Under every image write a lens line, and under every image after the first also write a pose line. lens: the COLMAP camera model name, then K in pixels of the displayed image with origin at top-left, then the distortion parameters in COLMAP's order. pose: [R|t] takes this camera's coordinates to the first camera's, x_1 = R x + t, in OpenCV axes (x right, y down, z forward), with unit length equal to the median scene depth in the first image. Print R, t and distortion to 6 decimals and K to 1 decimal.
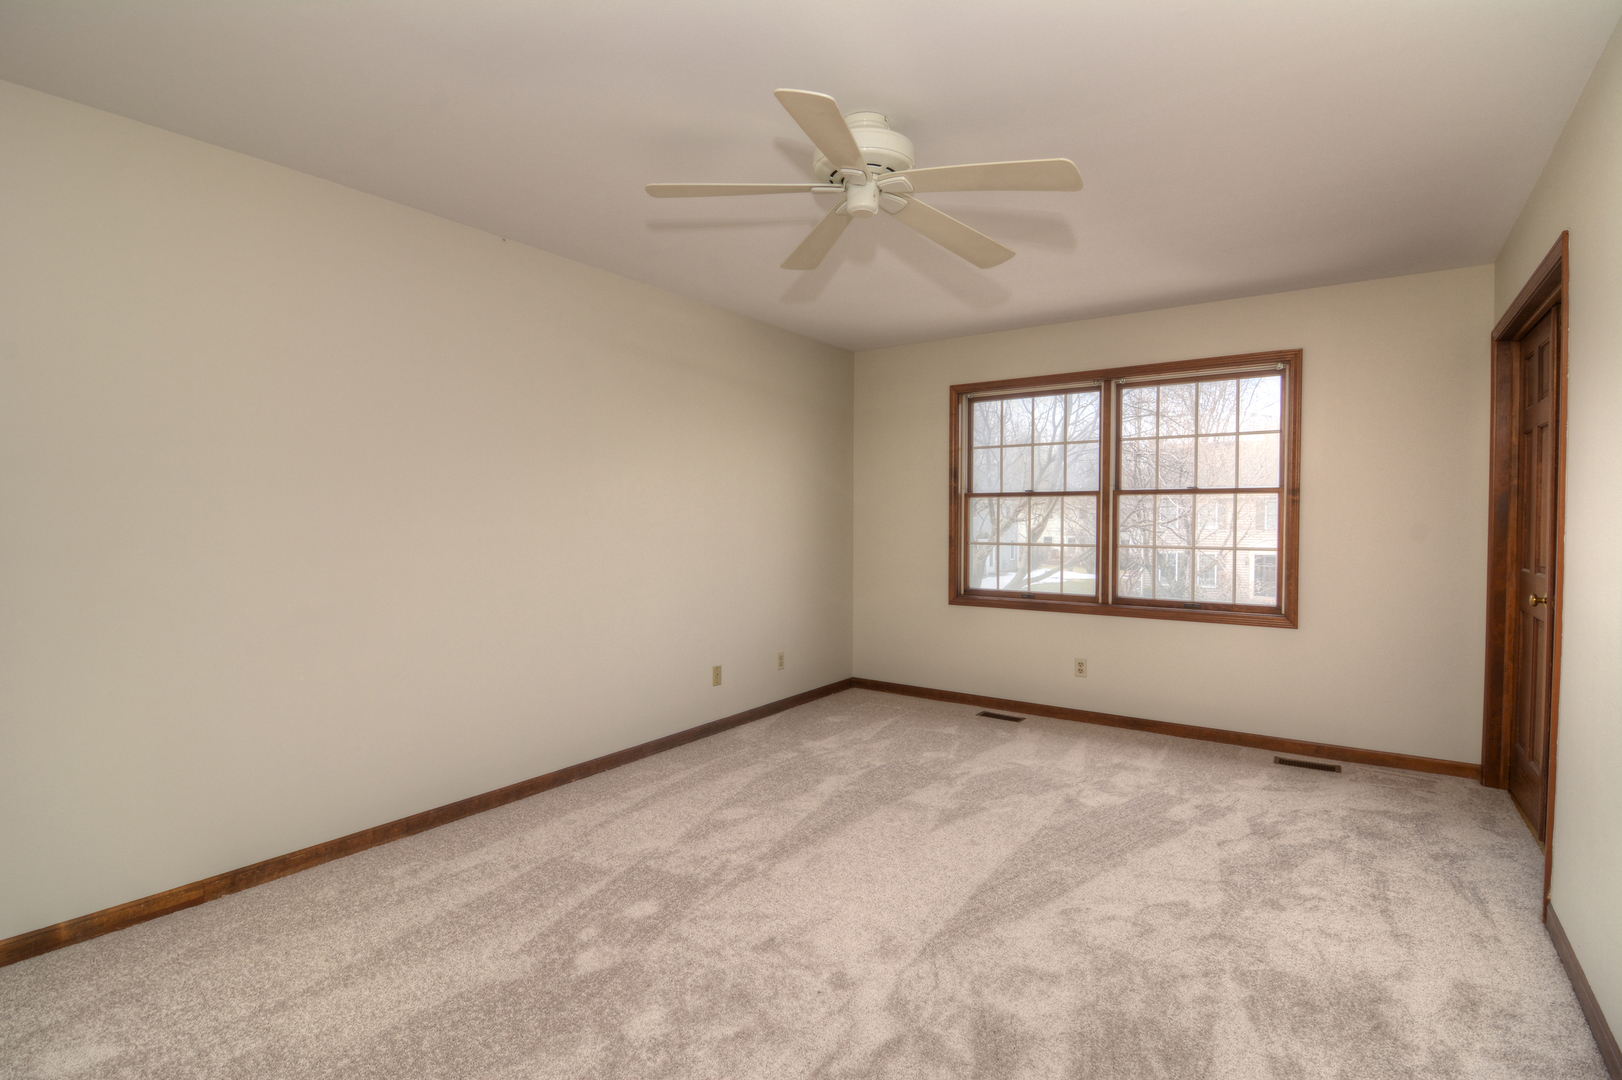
lens RADIAL K [[779.4, 0, 807.1], [0, 779.4, 537.8], [0, 0, 1]] dist [-0.011213, -0.008014]
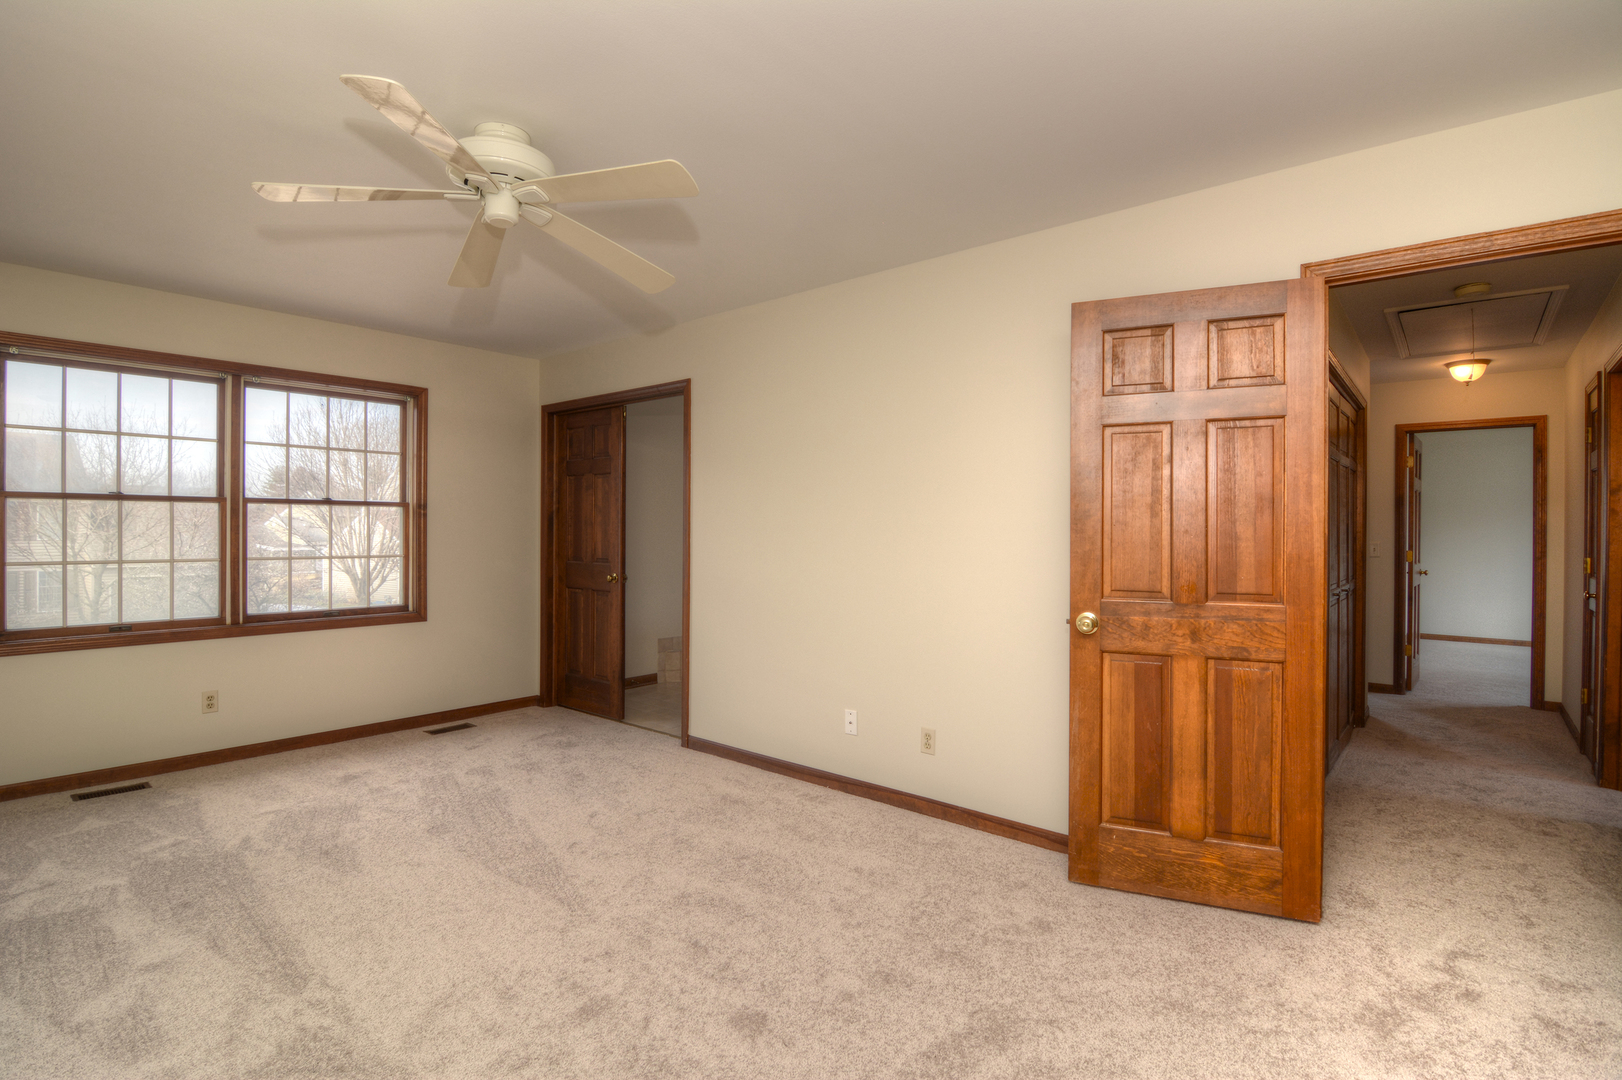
lens RADIAL K [[779.4, 0, 803.8], [0, 779.4, 529.4], [0, 0, 1]] dist [-0.011213, -0.008014]
pose [[0.085937, 0.001899, 0.996299, -0.444171], [0.024105, 0.999701, -0.003985, -0.004459], [-0.996009, 0.024358, 0.085866, 0.271948]]
